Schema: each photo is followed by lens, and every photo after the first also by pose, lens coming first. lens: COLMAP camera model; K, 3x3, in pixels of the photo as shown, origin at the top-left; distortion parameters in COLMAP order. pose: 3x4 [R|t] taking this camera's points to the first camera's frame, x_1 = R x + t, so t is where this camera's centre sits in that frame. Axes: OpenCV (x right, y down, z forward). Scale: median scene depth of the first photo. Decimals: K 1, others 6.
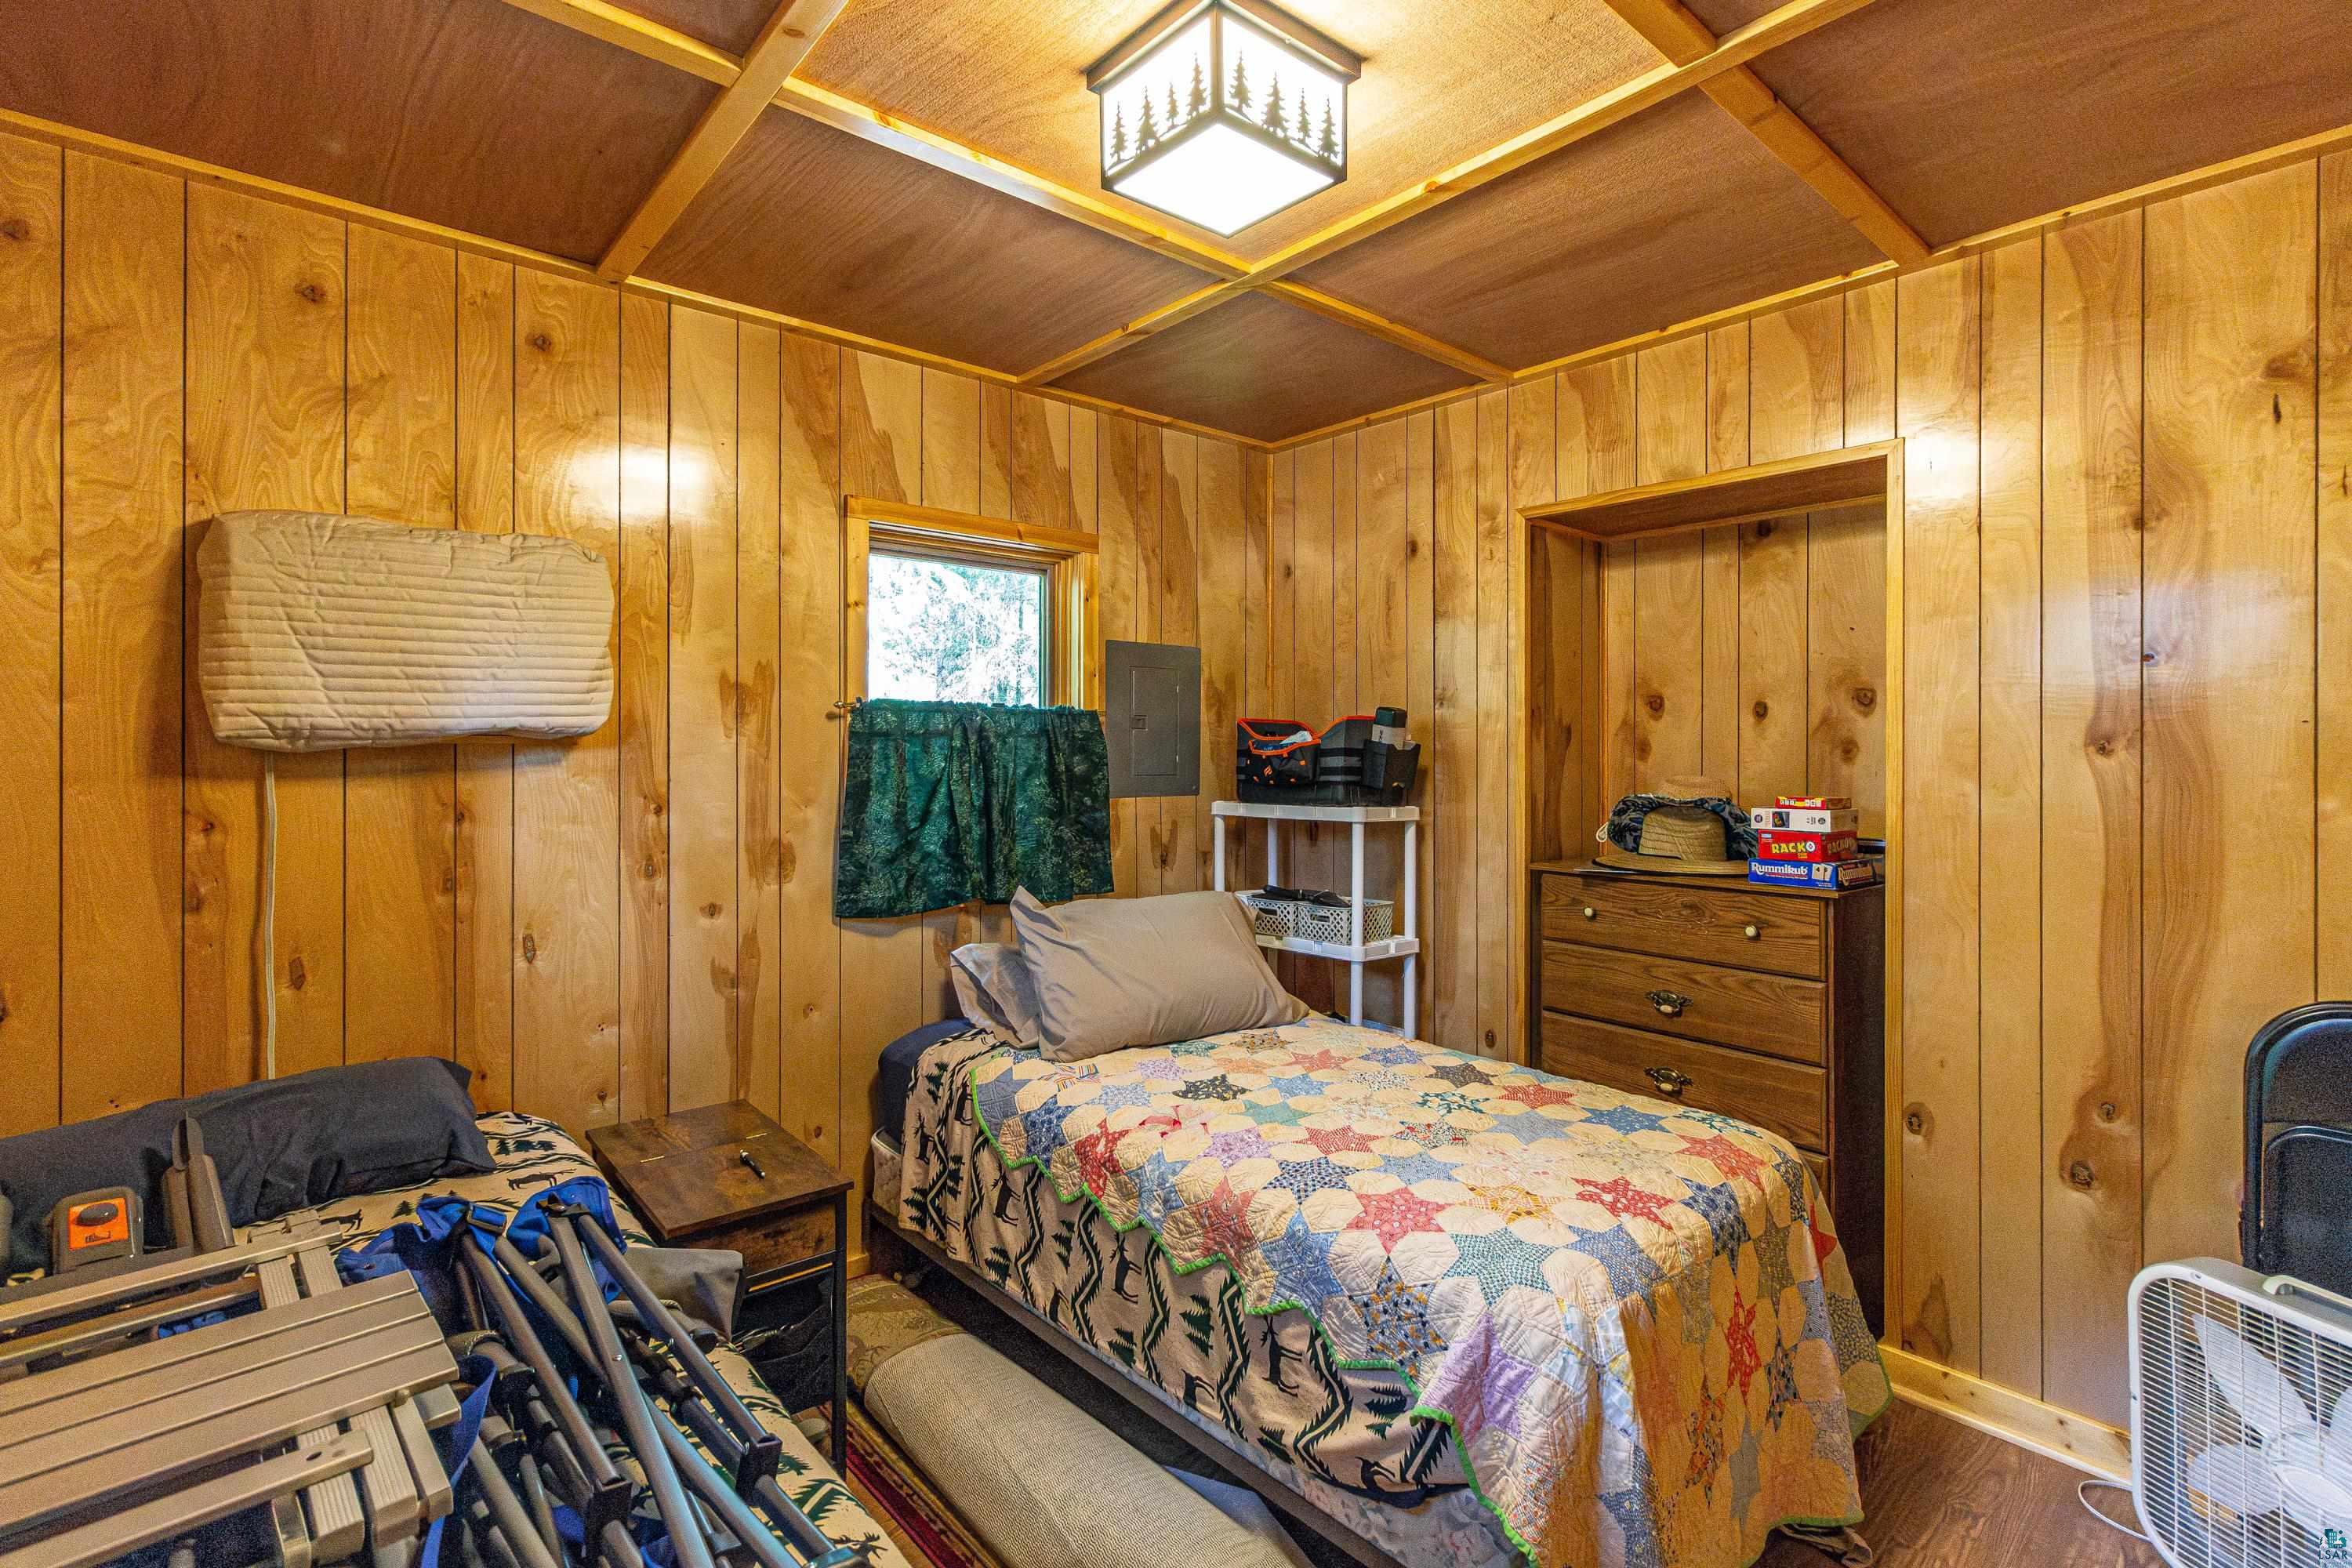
lens RADIAL K [[1111.4, 0, 1169.0], [0, 1111.4, 761.3], [0, 0, 1]] dist [0.000637, -0.000168]
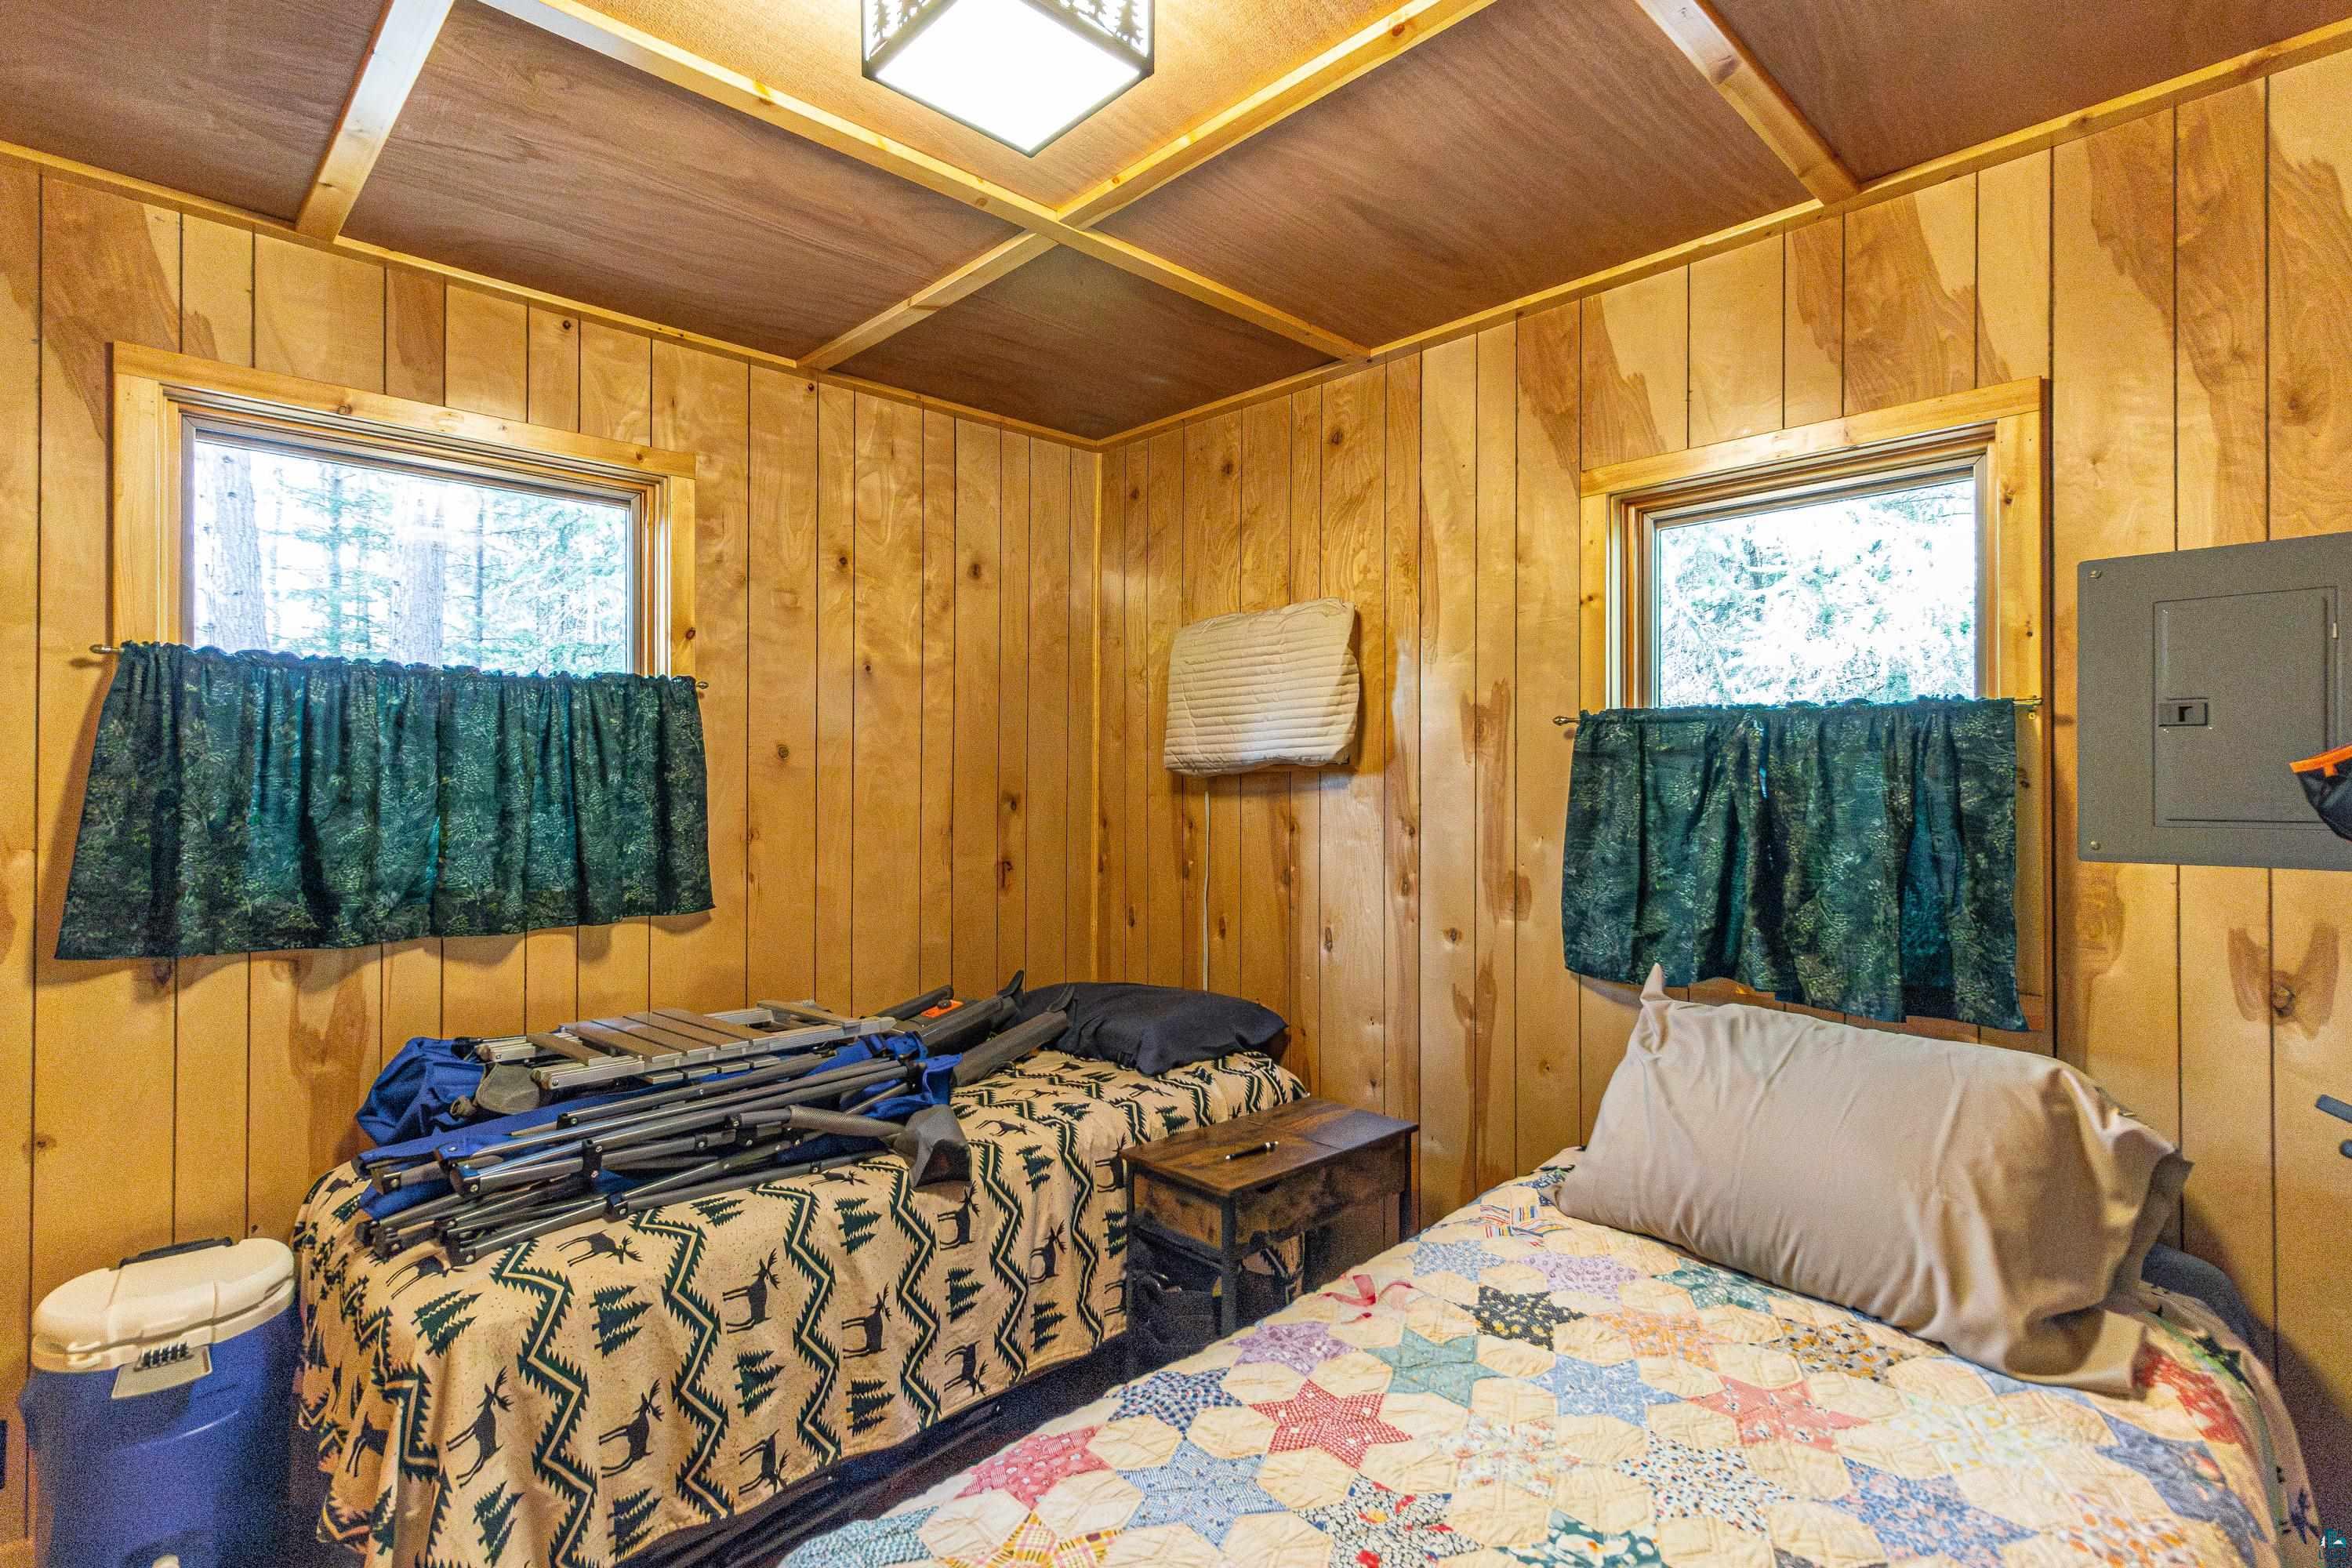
lens RADIAL K [[1111.4, 0, 1169.3], [0, 1111.4, 783.5], [0, 0, 1]] dist [0.000637, -0.000168]
pose [[0.067012, -0.003890, -0.997745, 0.566672], [-0.011932, 0.999918, -0.004700, 0.005462], [0.997681, 0.012220, 0.066960, 0.674092]]
